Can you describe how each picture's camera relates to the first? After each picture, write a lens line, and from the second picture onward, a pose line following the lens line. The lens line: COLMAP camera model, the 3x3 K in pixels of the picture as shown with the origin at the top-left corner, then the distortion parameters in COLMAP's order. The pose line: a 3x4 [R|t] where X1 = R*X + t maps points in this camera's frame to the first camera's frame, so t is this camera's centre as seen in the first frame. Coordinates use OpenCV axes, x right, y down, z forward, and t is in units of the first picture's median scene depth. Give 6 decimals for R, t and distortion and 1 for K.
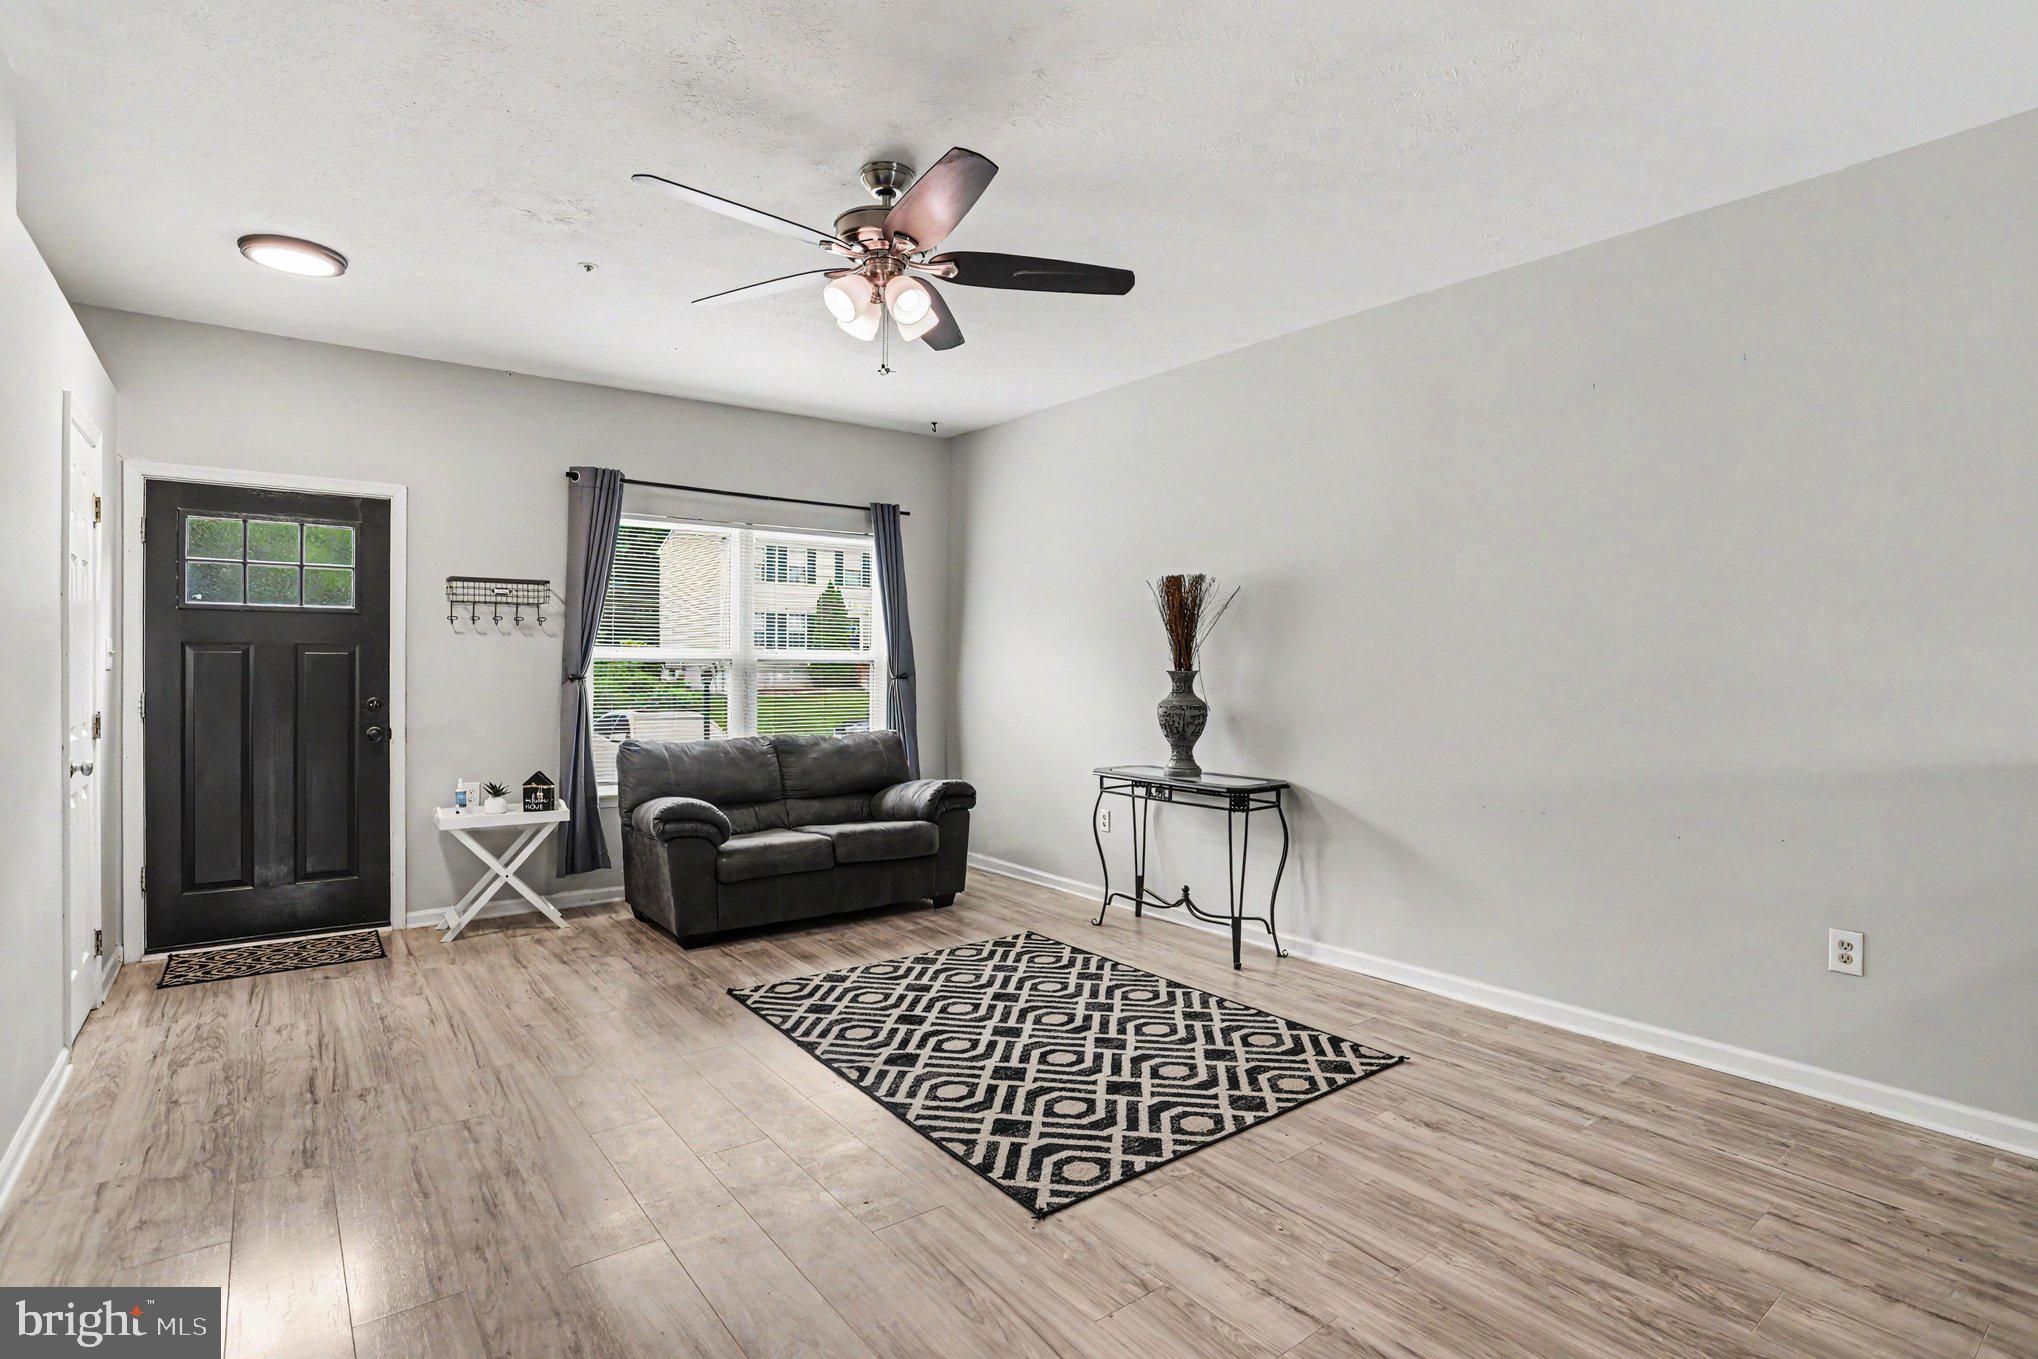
lens RADIAL K [[1011.0, 0, 1046.4], [0, 1011.0, 661.7], [0, 0, 1]] dist [-0.082262, 0.034614]
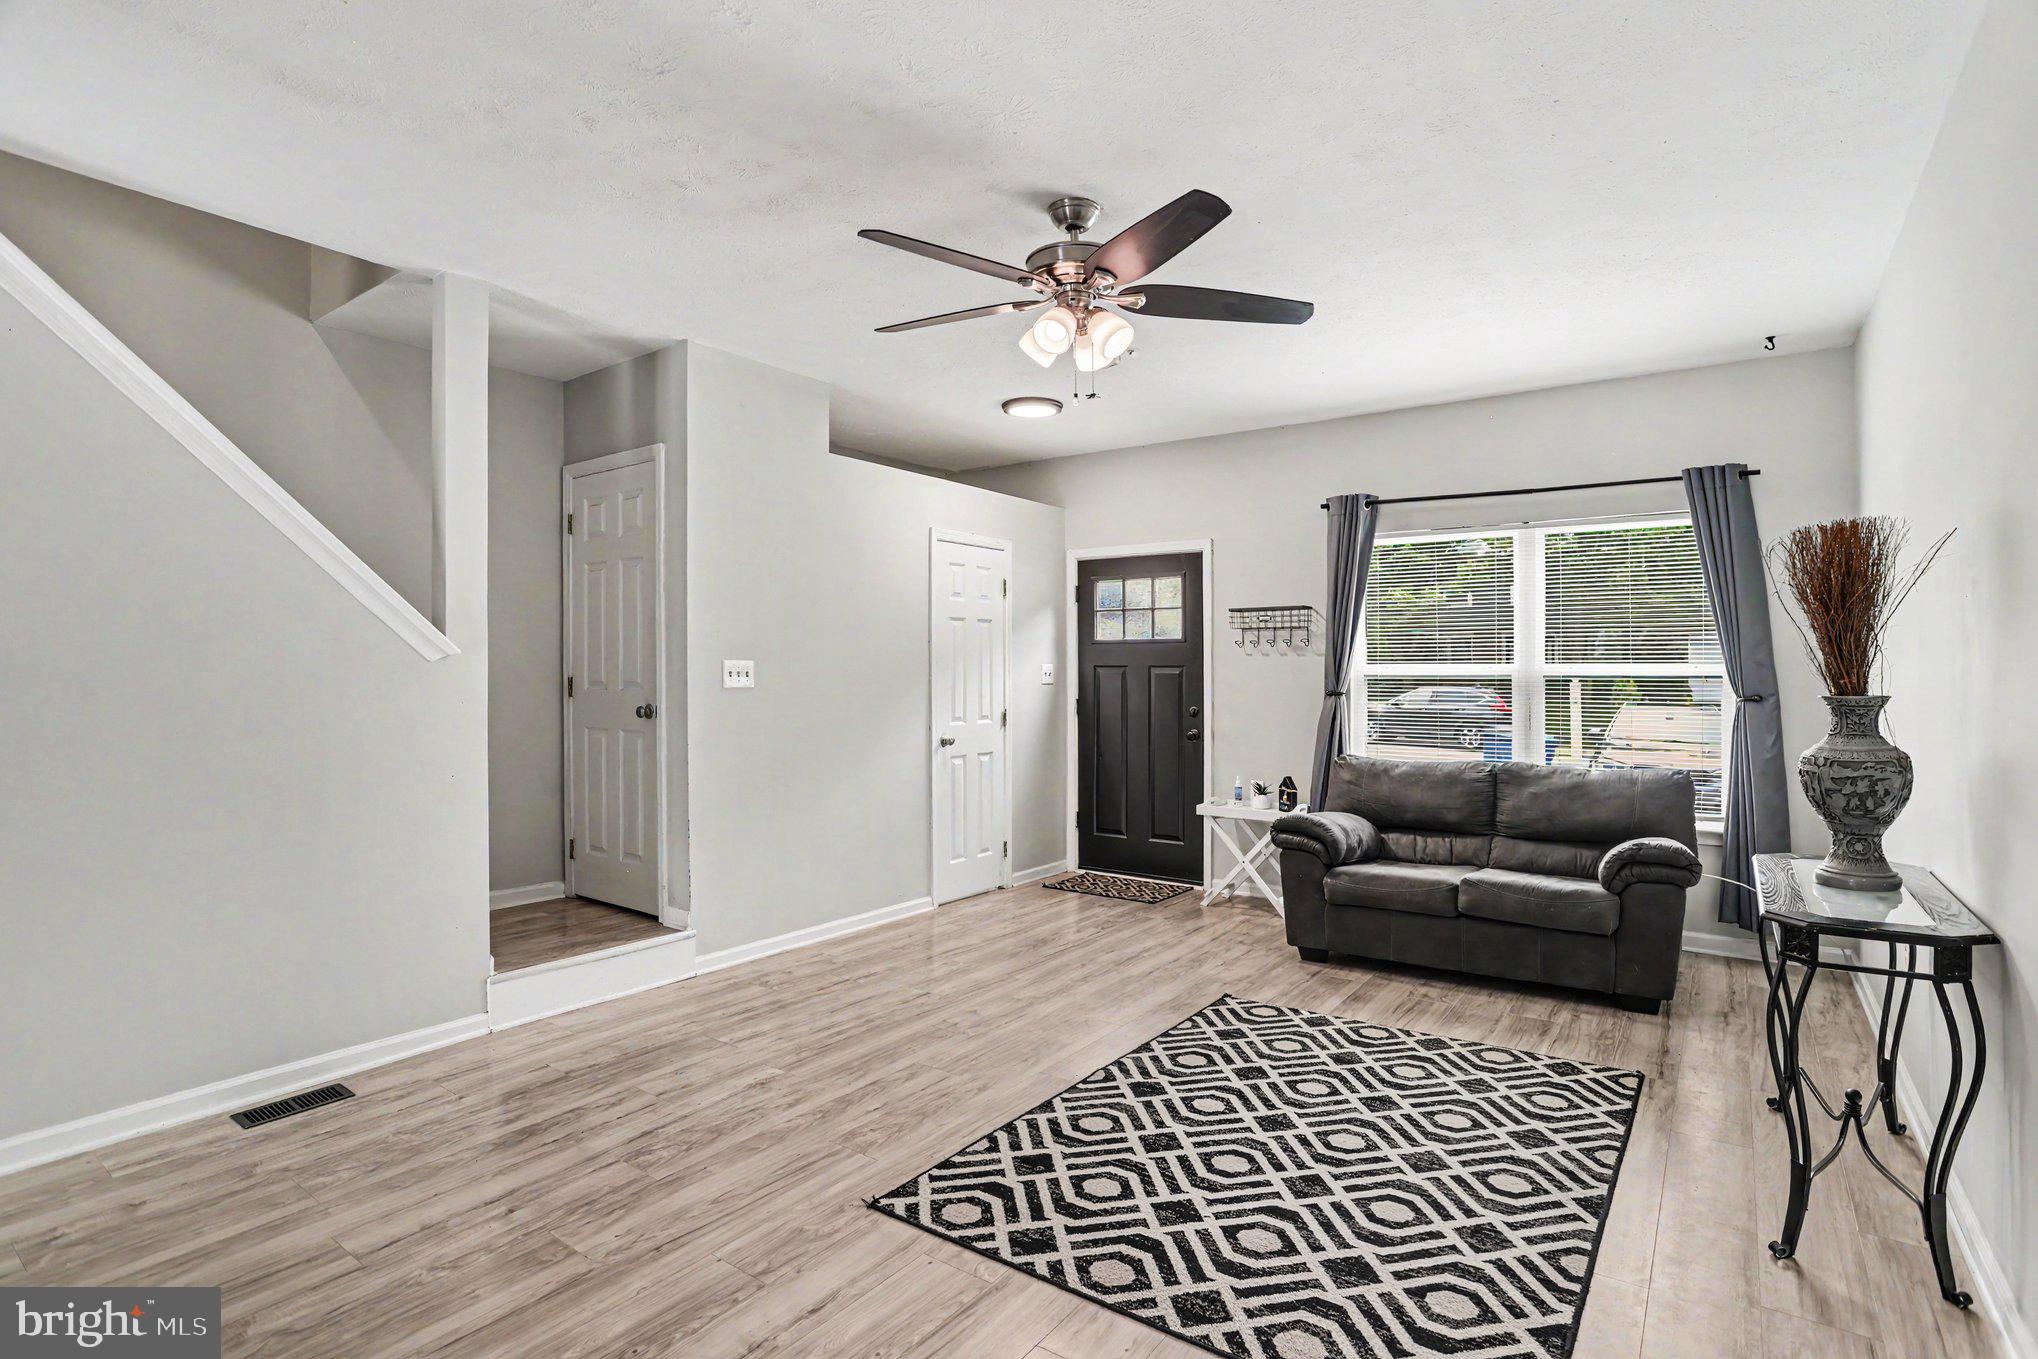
lens RADIAL K [[1011.0, 0, 1046.4], [0, 1011.0, 661.7], [0, 0, 1]] dist [-0.082262, 0.034614]
pose [[0.275934, -0.016729, -0.961031, 0.661588], [0.001401, 0.999854, -0.017003, 0.000271], [0.961175, 0.003346, 0.275918, 0.550777]]
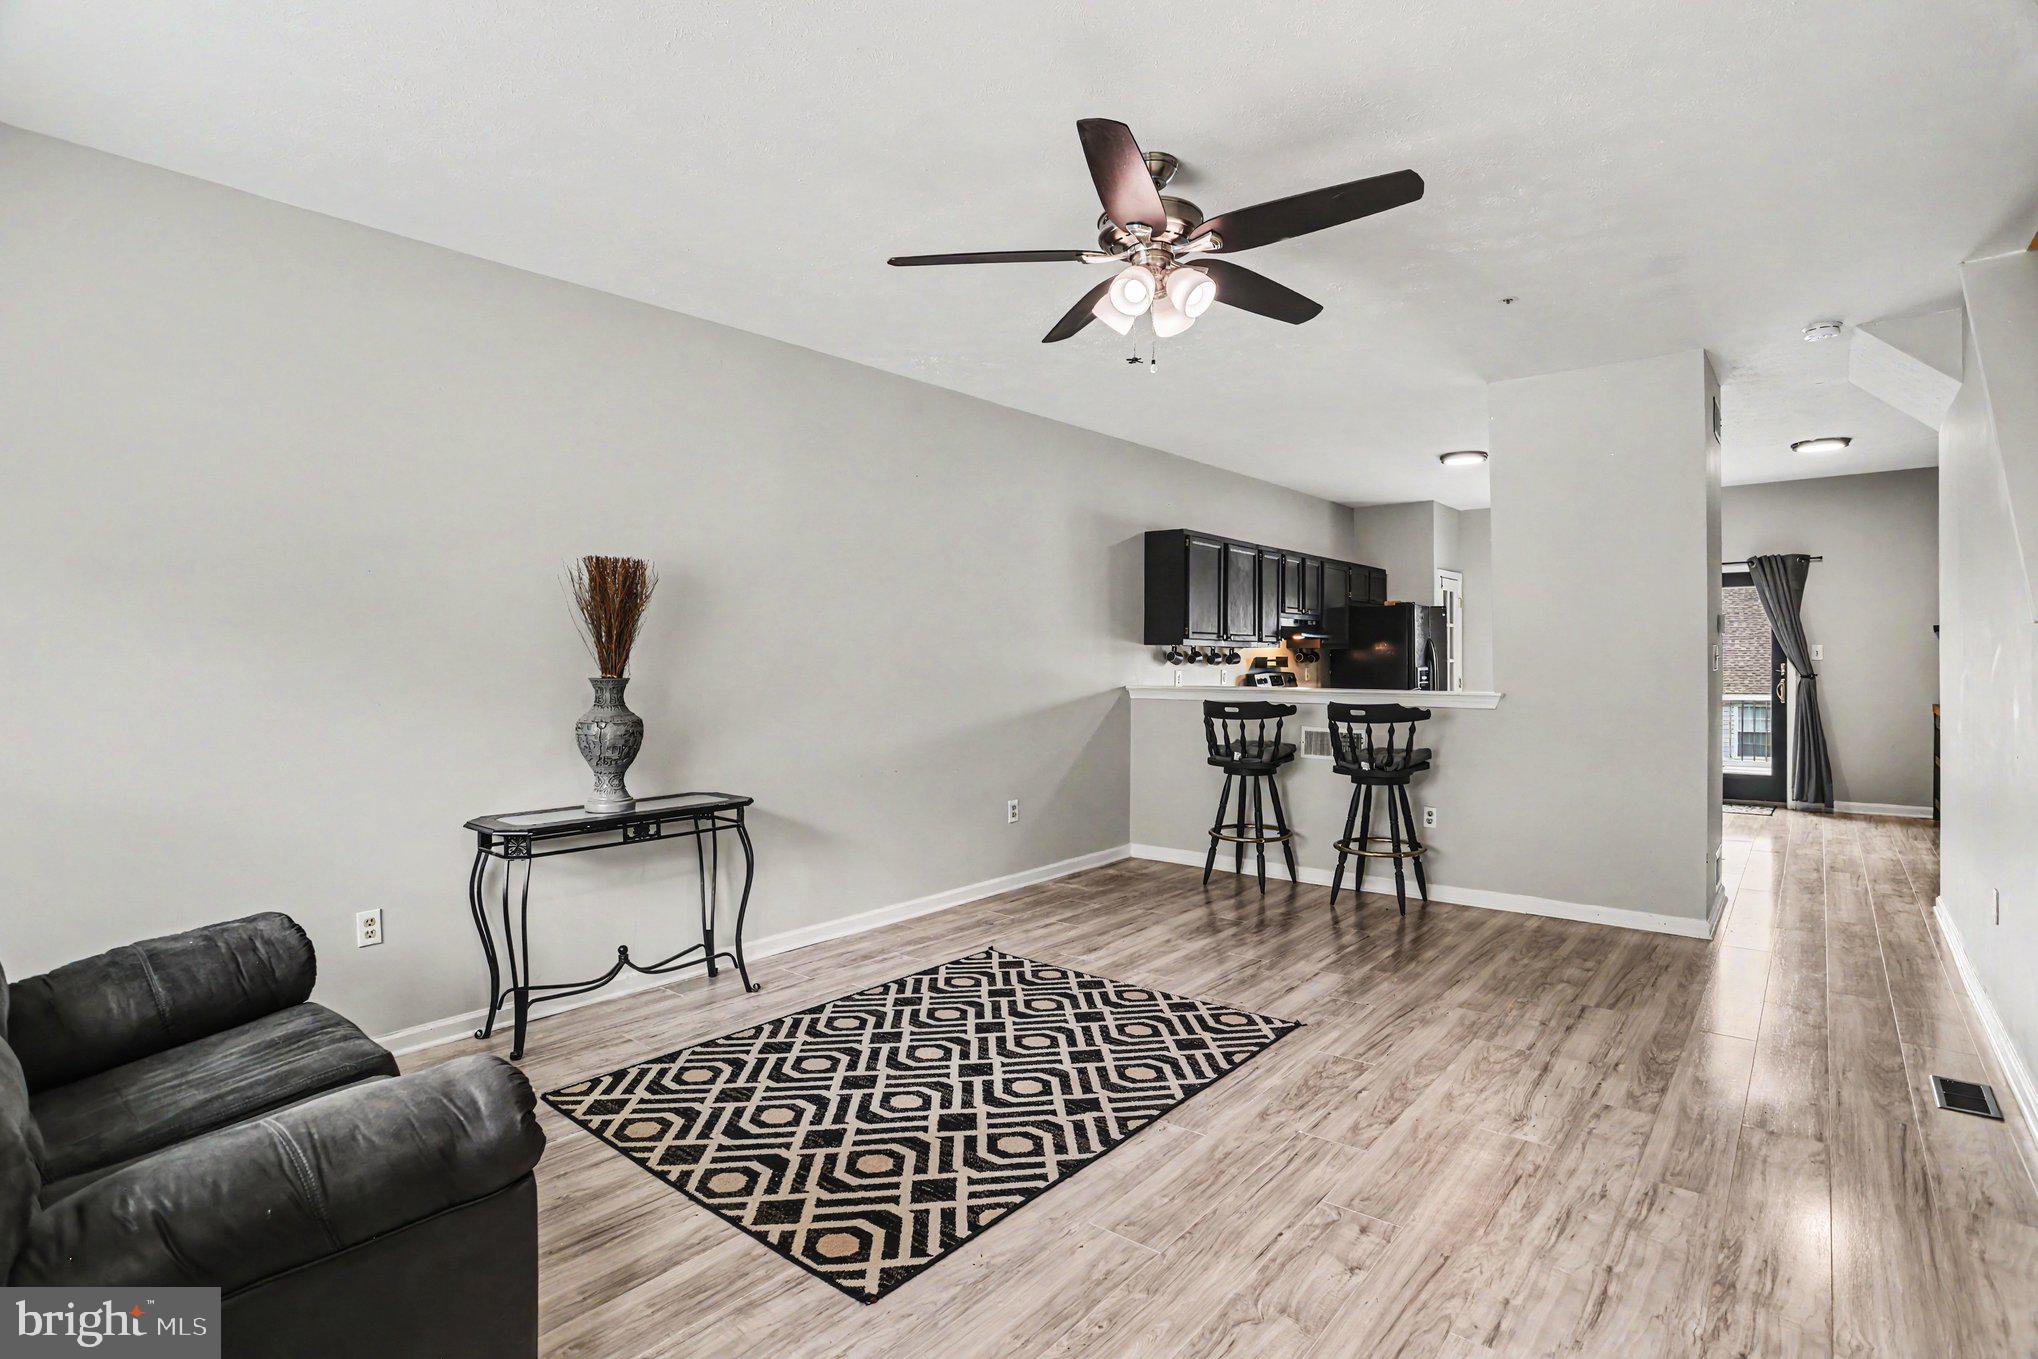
lens RADIAL K [[982.7, 0, 1041.8], [0, 982.7, 669.8], [0, 0, 1]] dist [-0.077224, 0.030860]
pose [[-0.206912, -0.011543, 0.978291, -0.853833], [0.006055, 0.999896, 0.013079, -0.005127], [-0.978341, 0.008630, -0.206821, 1.049358]]
